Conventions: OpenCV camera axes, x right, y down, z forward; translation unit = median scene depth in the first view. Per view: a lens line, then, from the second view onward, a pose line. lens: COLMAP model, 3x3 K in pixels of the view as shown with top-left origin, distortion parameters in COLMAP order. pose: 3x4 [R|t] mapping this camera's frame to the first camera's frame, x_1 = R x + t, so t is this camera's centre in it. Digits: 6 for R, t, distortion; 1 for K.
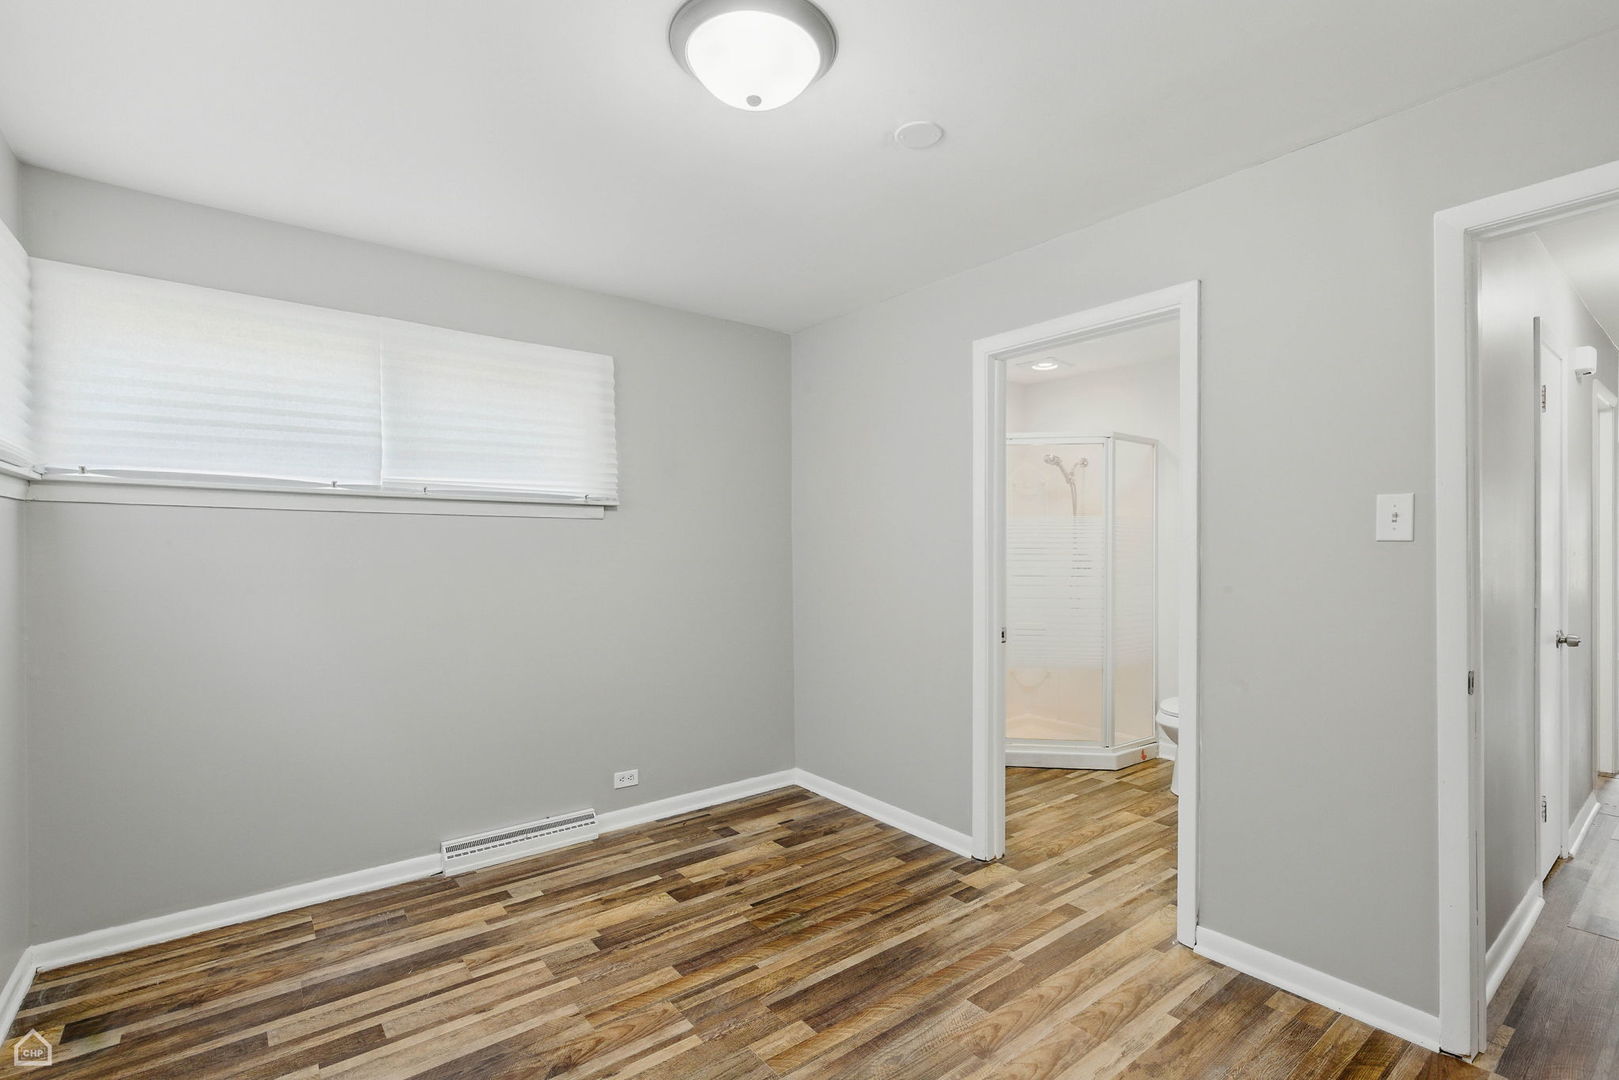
lens RADIAL K [[739.7, 0, 824.9], [0, 739.7, 546.8], [0, 0, 1]] dist [0.001856, -0.000045]
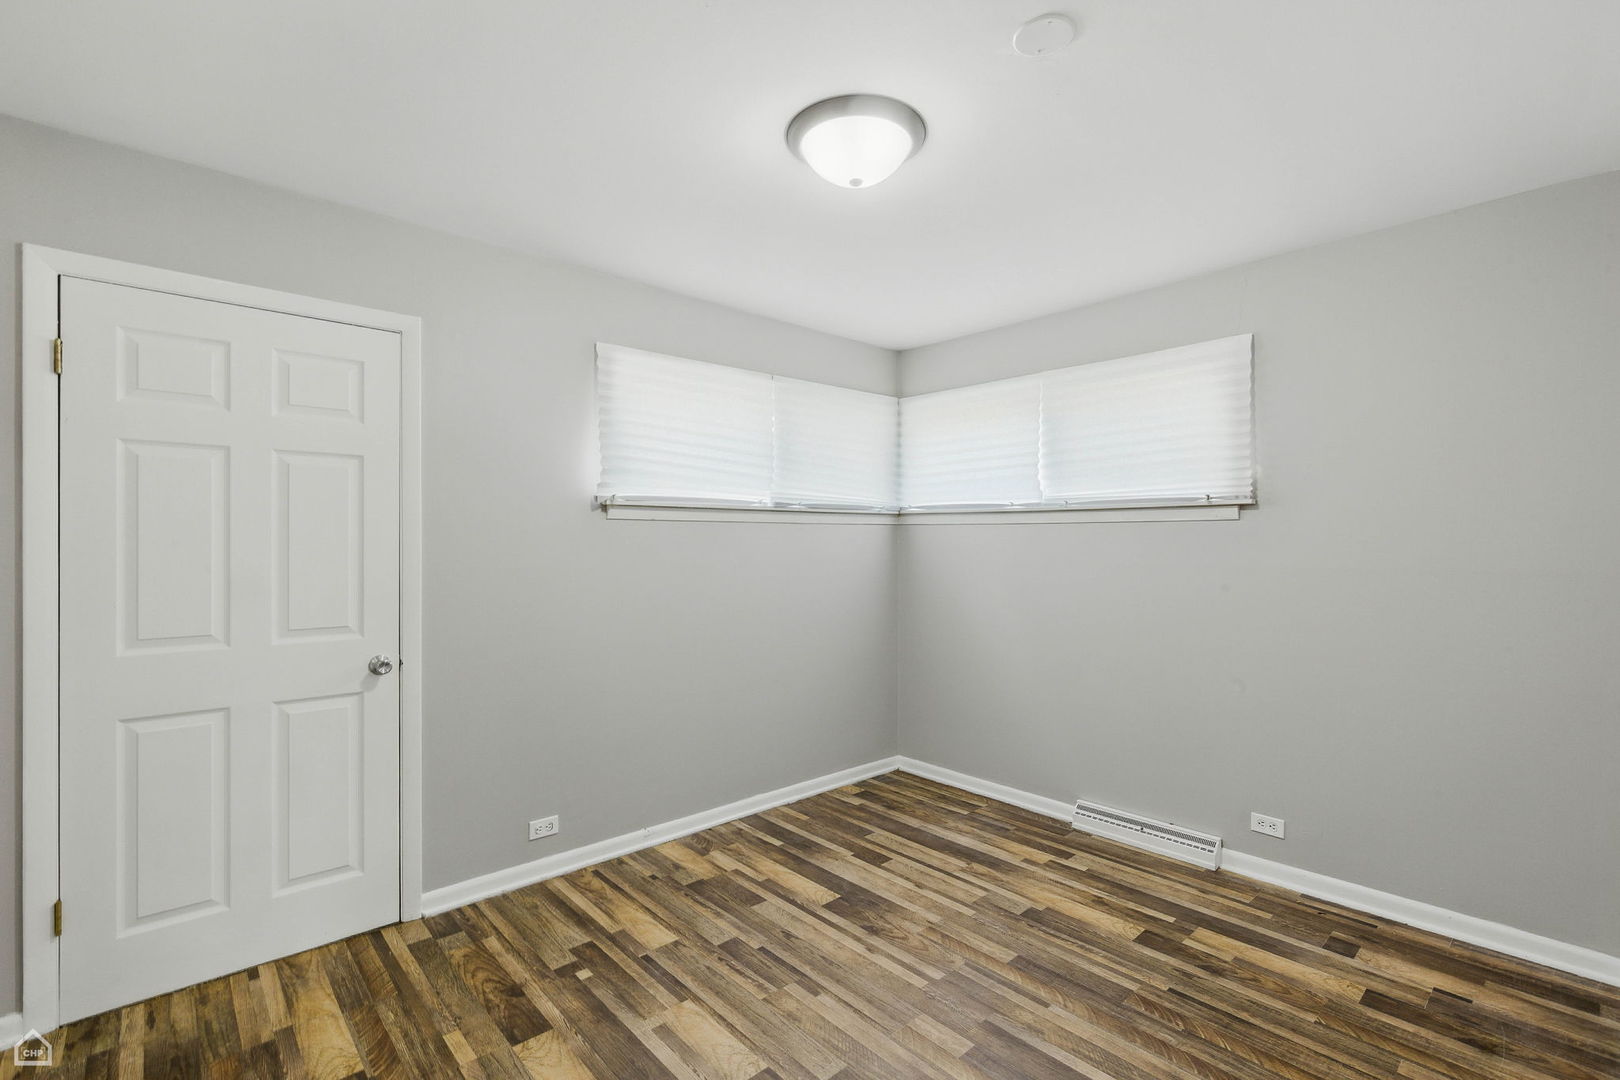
lens RADIAL K [[740.1, 0, 824.8], [0, 740.1, 536.1], [0, 0, 1]] dist [0.001856, -0.000045]
pose [[0.068787, -0.009593, -0.997585, 0.690160], [-0.000528, 0.999953, -0.009652, -0.011250], [0.997631, 0.001191, 0.068778, 0.550471]]
